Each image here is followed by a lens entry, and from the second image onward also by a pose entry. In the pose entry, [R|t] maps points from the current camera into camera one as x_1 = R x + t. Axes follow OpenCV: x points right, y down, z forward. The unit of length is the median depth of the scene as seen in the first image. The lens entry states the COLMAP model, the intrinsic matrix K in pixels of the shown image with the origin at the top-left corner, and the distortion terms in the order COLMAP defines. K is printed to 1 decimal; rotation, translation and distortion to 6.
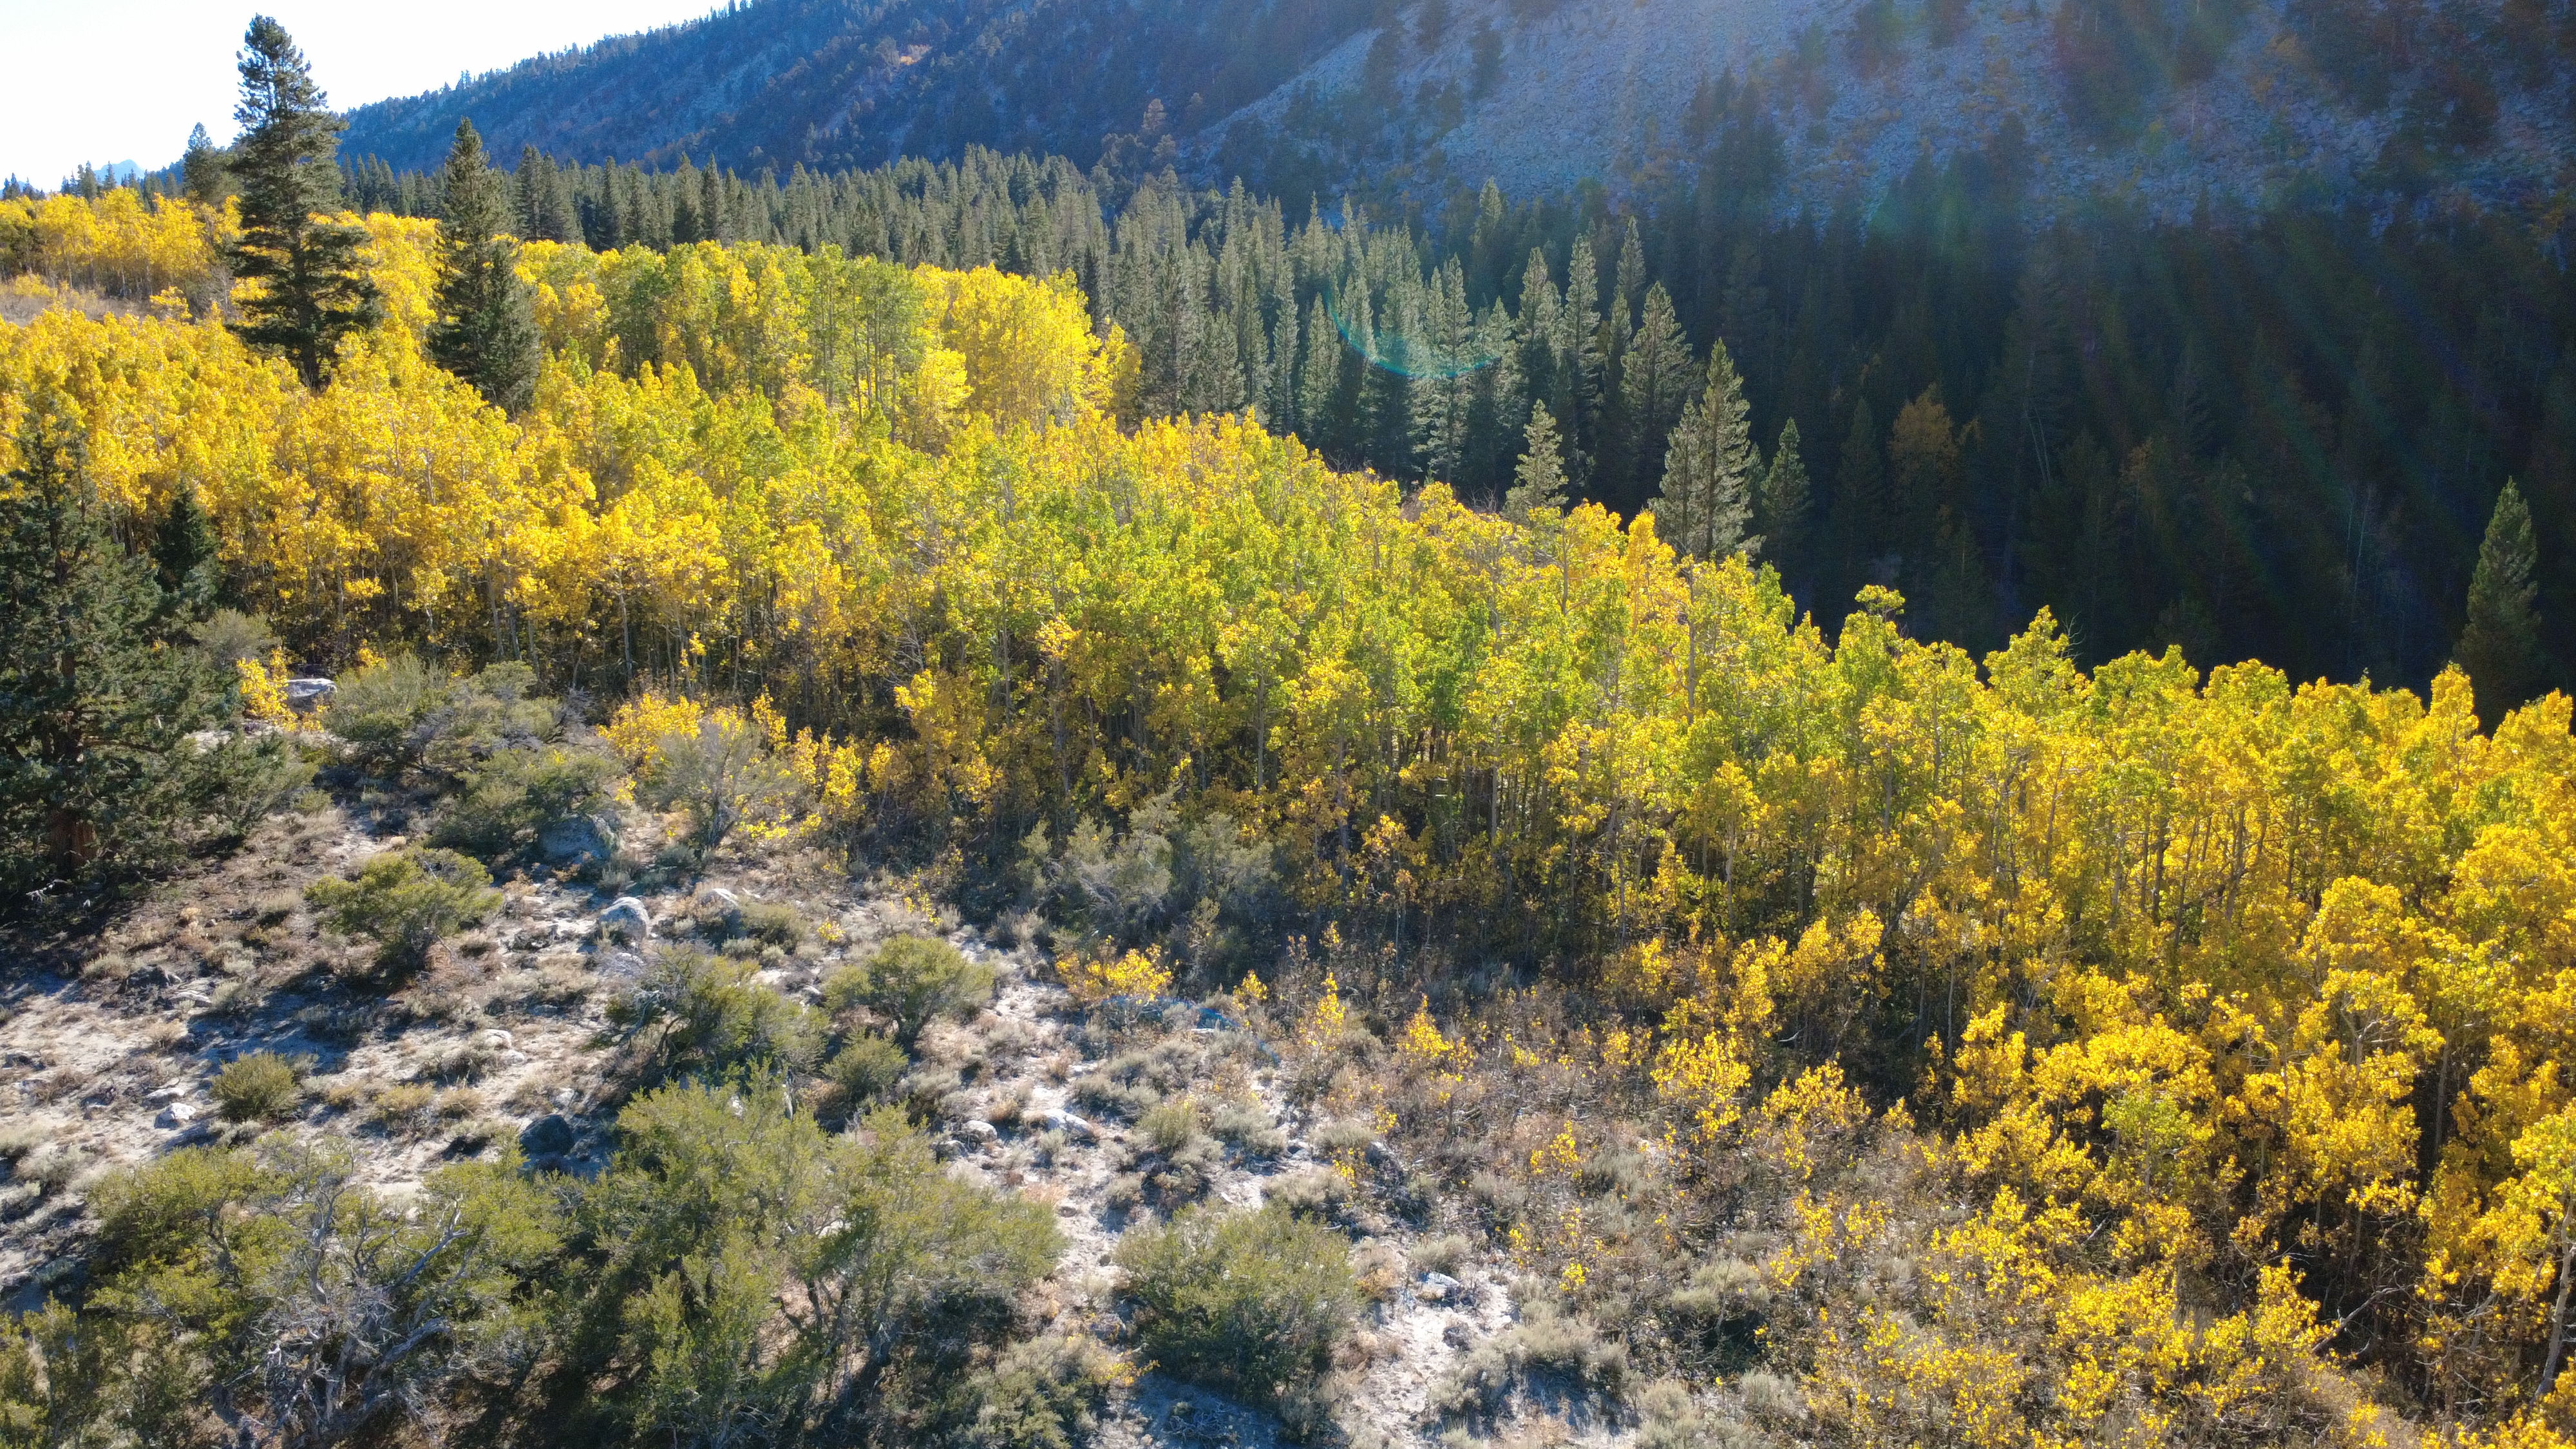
lens RADIAL K [[1874.3, 0, 1283.0], [0, 1874.3, 718.0], [0, 0, 1]] dist [0.000744, 0.003872]
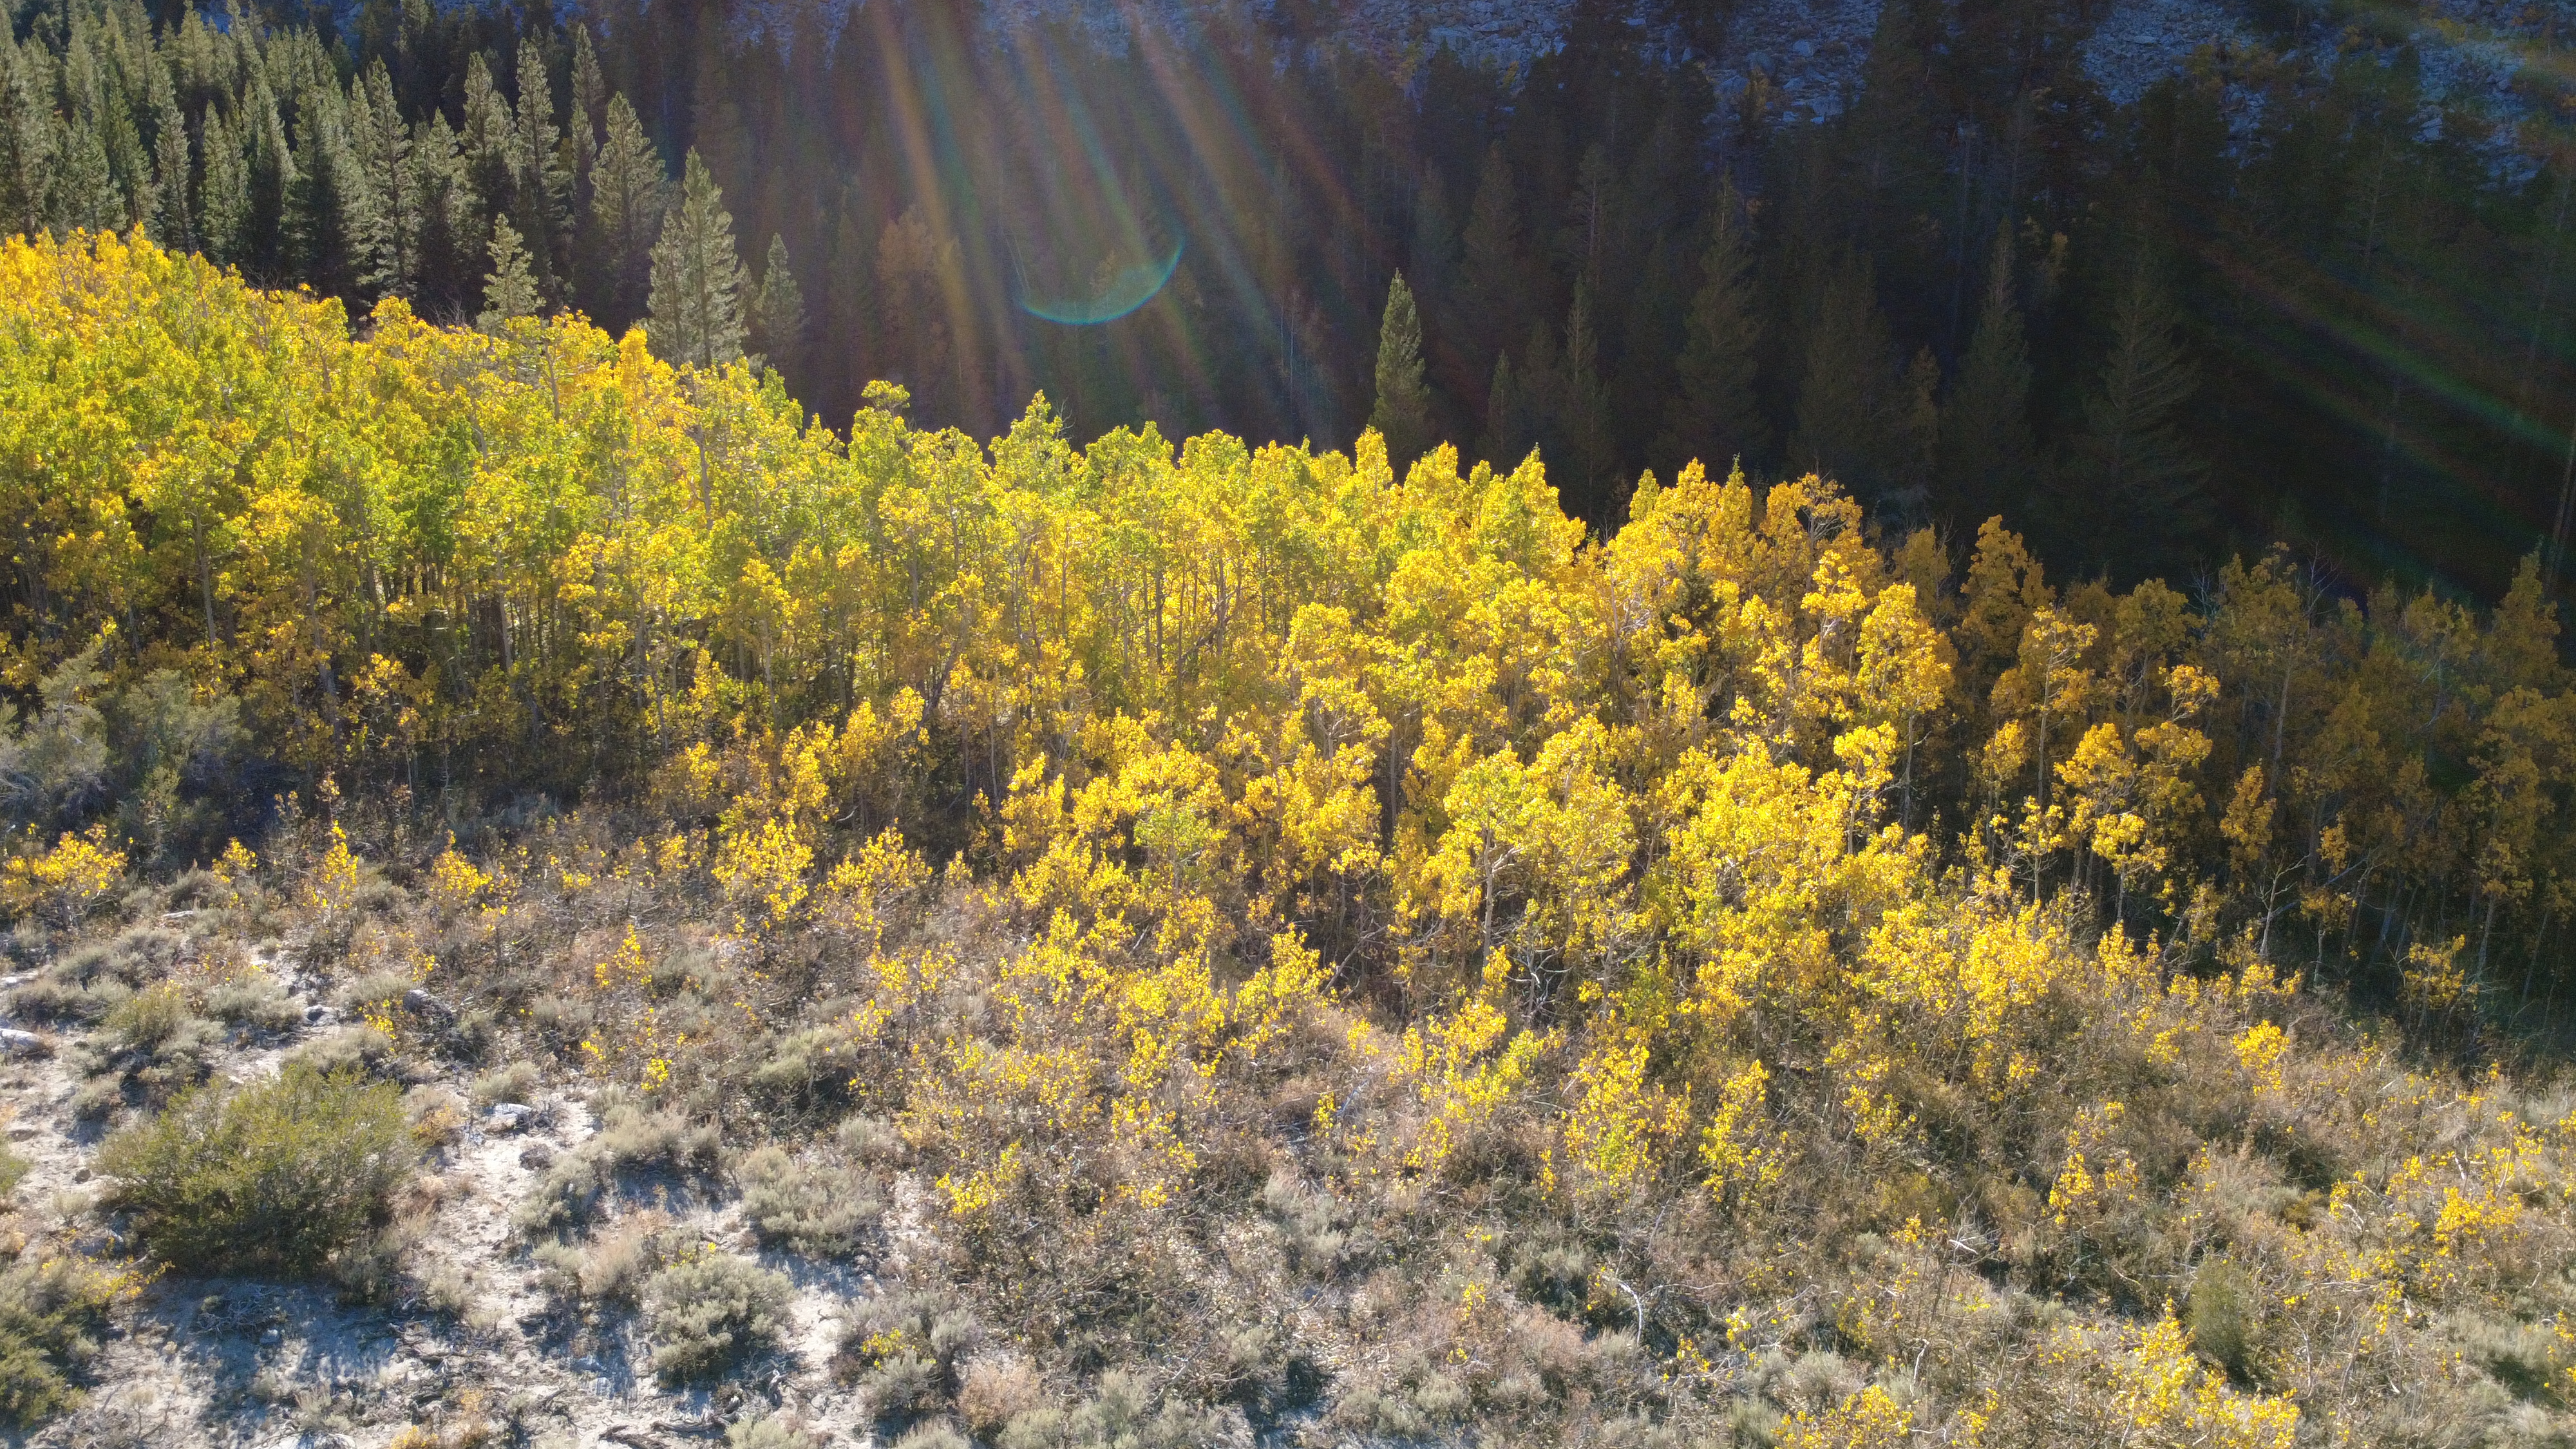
lens RADIAL K [[1874.3, 0, 1281.9], [0, 1874.3, 720.9], [0, 0, 1]] dist [0.000744, 0.003872]
pose [[0.869609, -0.132604, 0.475601, 0.000123], [0.092045, 0.989913, 0.107703, 0.030538], [-0.485085, -0.049883, 0.873043, 0.005144]]
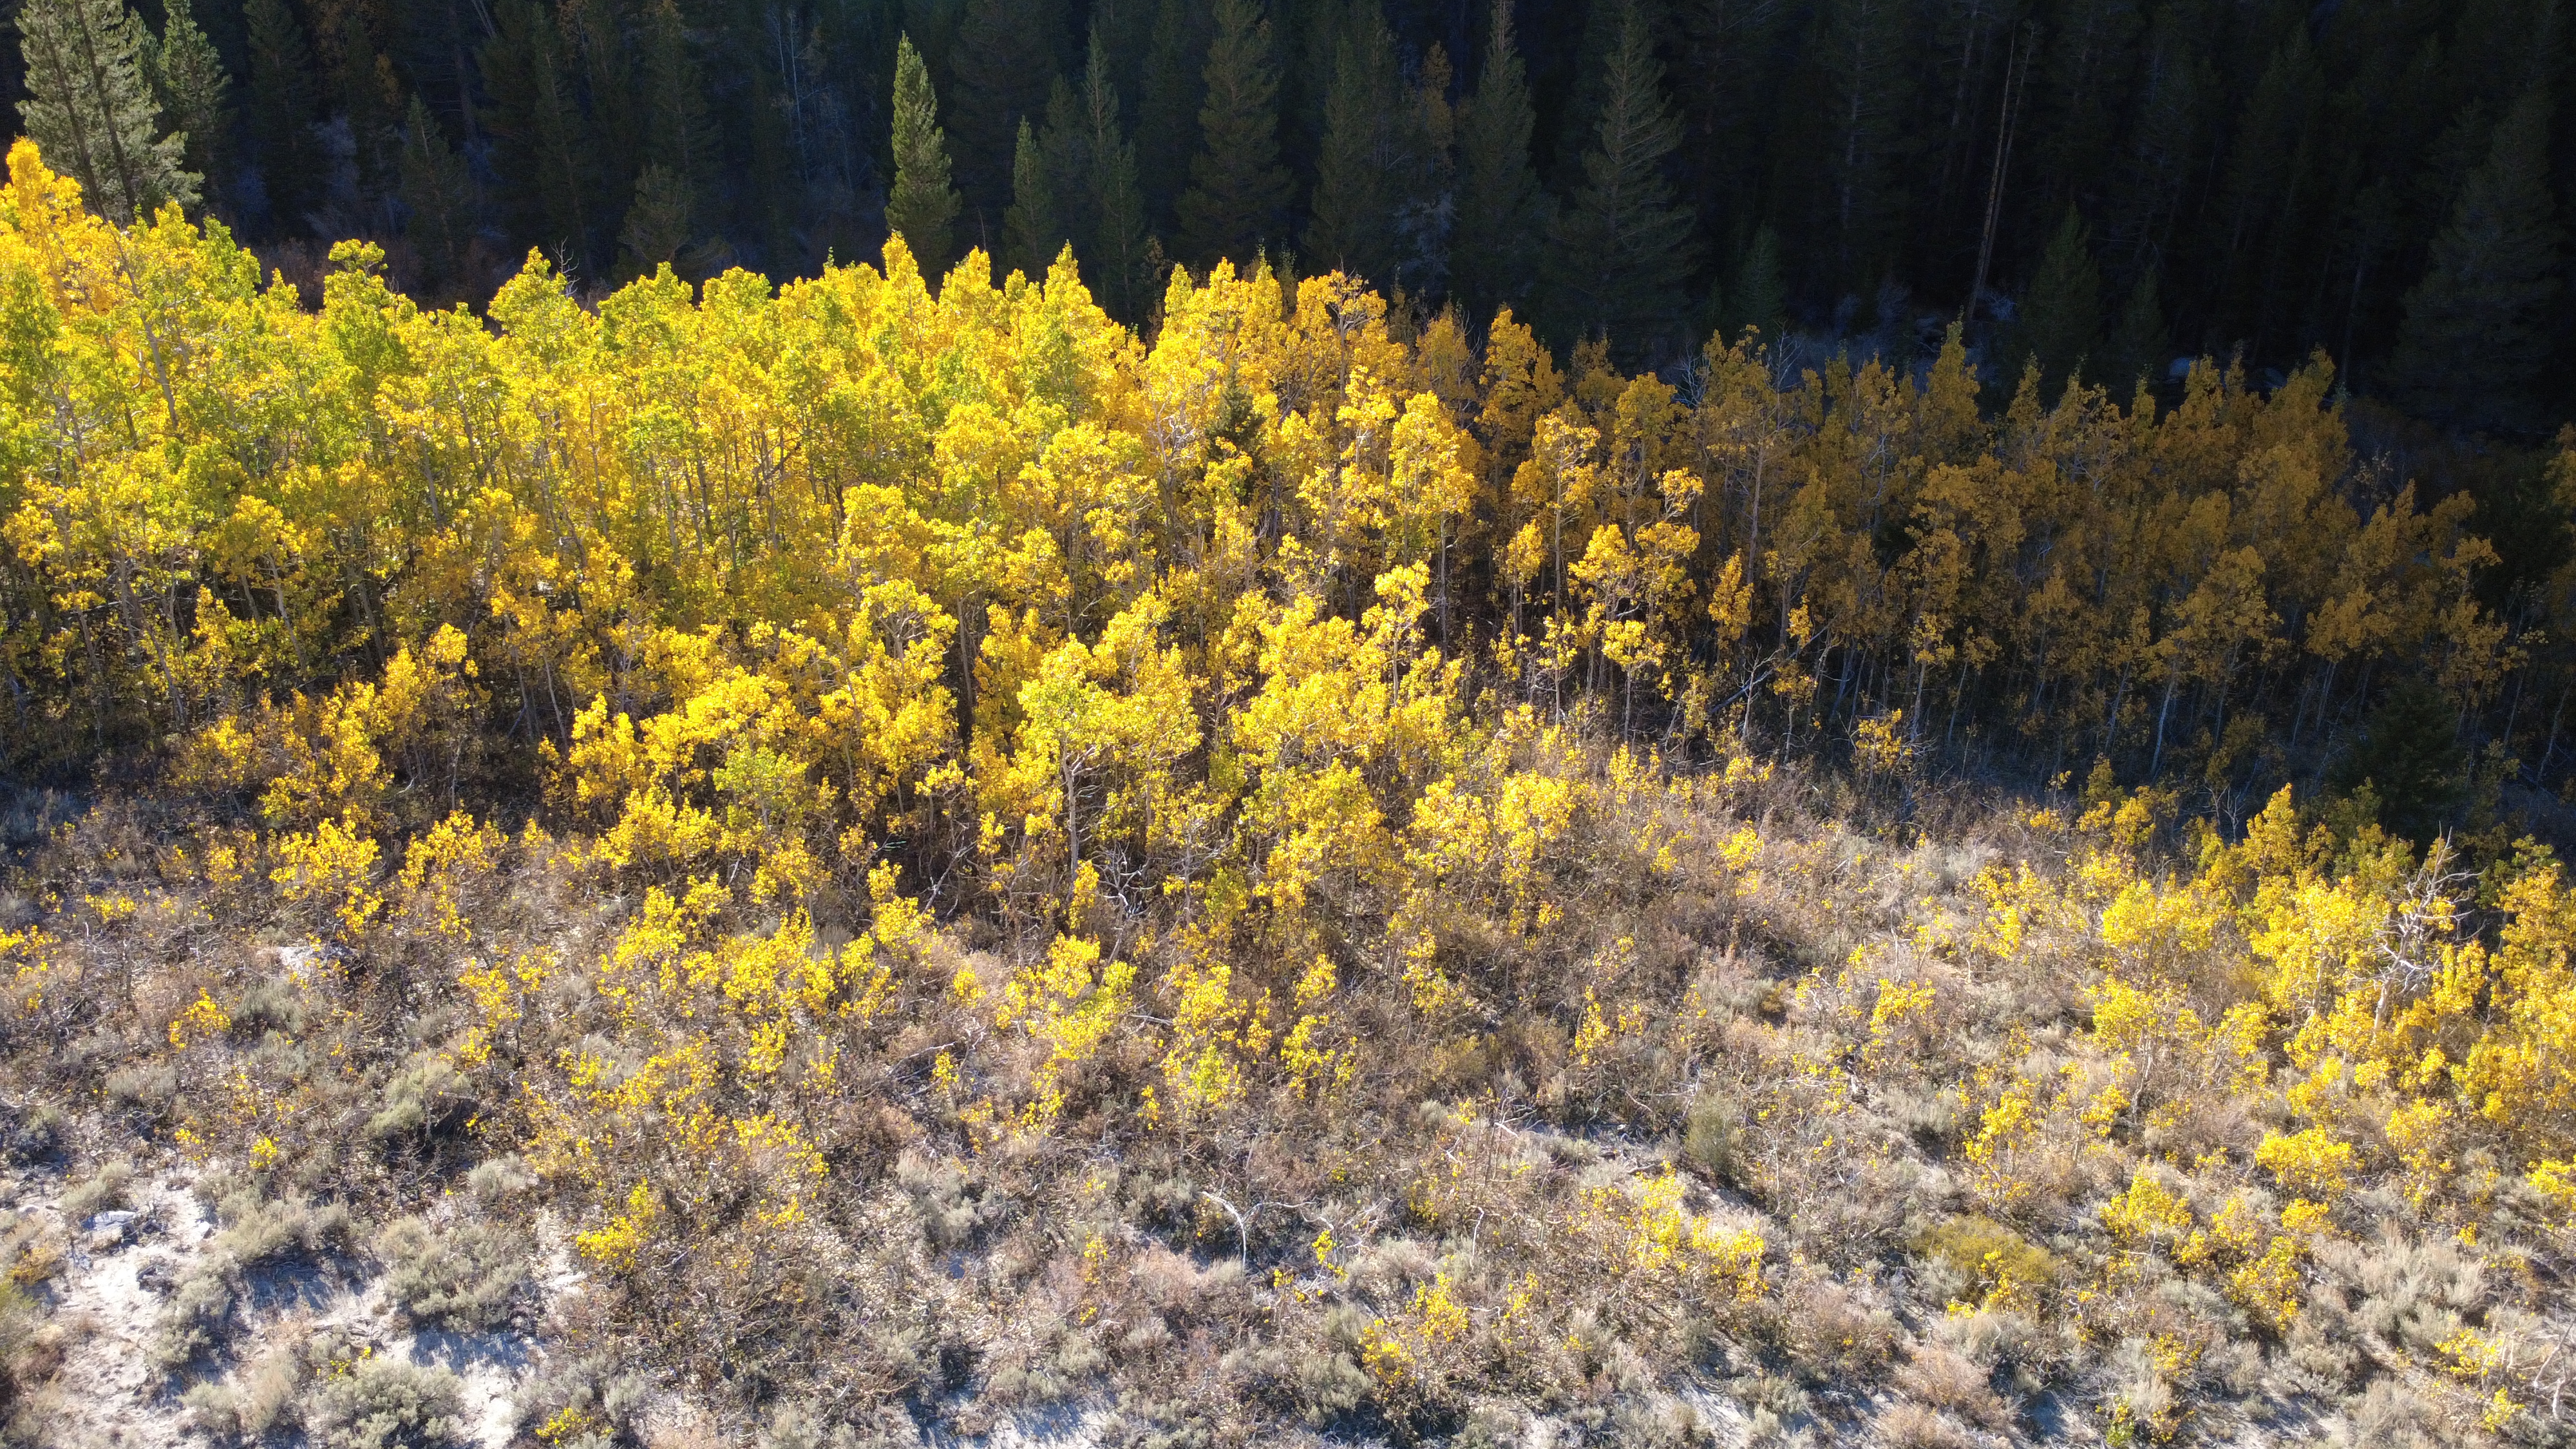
lens RADIAL K [[1874.3, 0, 1283.0], [0, 1874.3, 723.5], [0, 0, 1]] dist [0.000744, 0.003872]
pose [[0.720950, -0.311473, 0.619044, 0.003068], [0.139878, 0.940318, 0.310219, -0.095971], [-0.678723, -0.137061, 0.721491, -0.016794]]
